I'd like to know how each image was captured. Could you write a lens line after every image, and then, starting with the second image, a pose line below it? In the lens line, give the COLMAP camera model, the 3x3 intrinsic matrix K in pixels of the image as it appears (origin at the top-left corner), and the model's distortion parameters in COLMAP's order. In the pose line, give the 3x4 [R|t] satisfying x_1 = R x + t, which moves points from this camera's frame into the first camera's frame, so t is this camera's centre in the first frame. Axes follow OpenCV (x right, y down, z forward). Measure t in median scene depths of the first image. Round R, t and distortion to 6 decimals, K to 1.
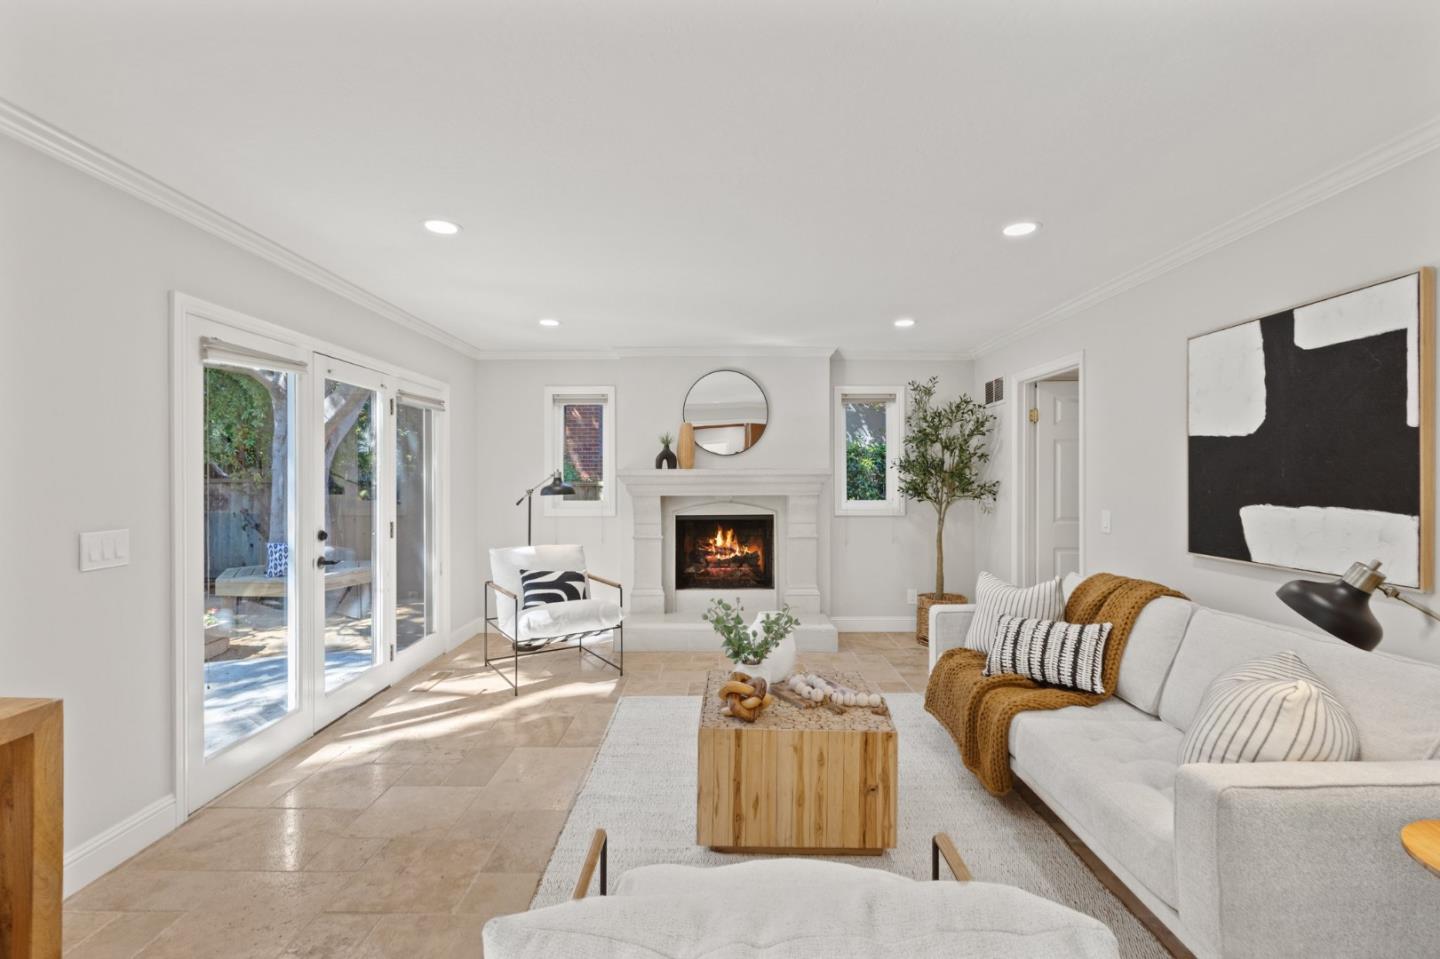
lens RADIAL K [[644.0, 0, 730.6], [0, 644.0, 479.3], [0, 0, 1]] dist [0.000755, -0.000824]
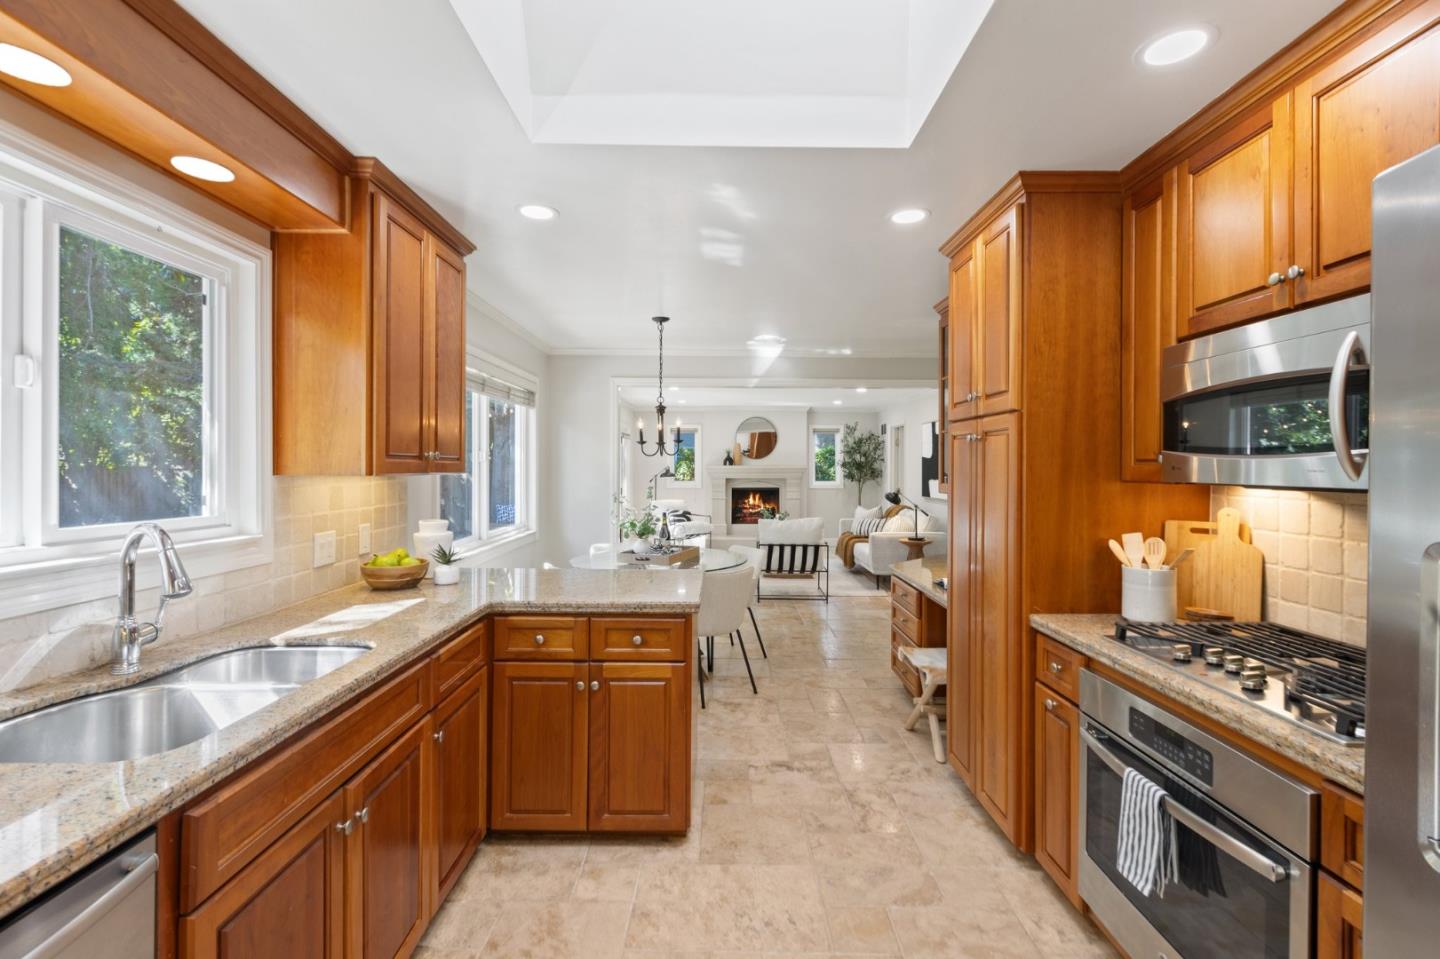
lens RADIAL K [[644.0, 0, 713.9], [0, 644.0, 469.7], [0, 0, 1]] dist [0.000755, -0.000824]
pose [[0.999663, 0.004321, -0.025606, -0.092511], [-0.004240, 0.999986, 0.003215, -0.008223], [0.025619, -0.003105, 0.999667, -1.098525]]
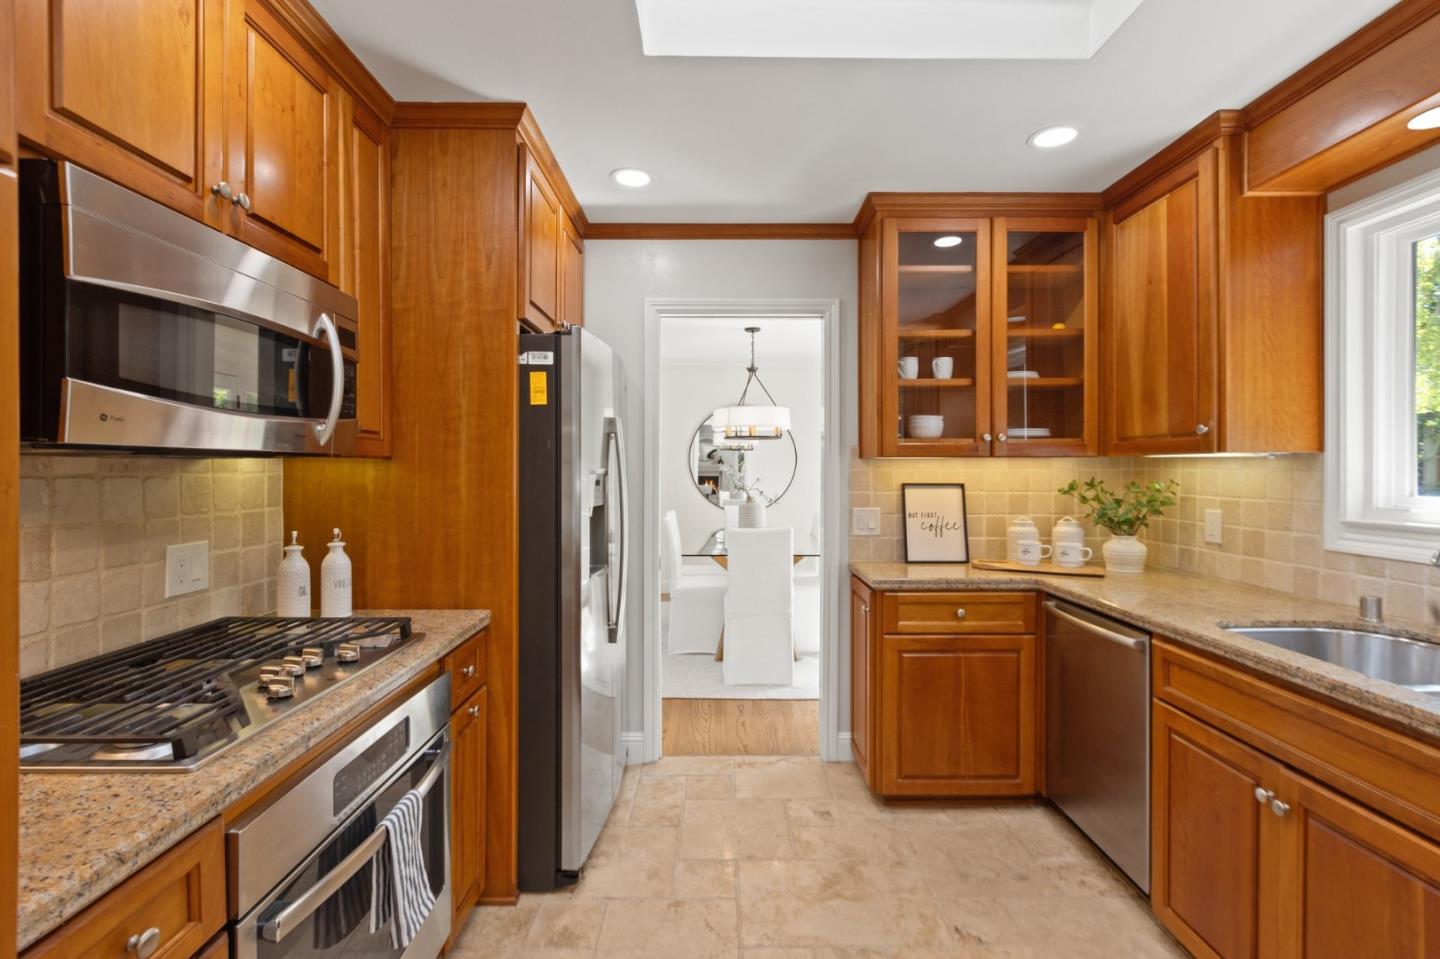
lens RADIAL K [[644.0, 0, 726.8], [0, 644.0, 471.5], [0, 0, 1]] dist [0.000755, -0.000824]
pose [[-0.999986, -0.000727, 0.005225, -0.027835], [-0.000687, 0.999971, 0.007628, 0.004719], [-0.005230, 0.007625, -0.999957, -0.561723]]
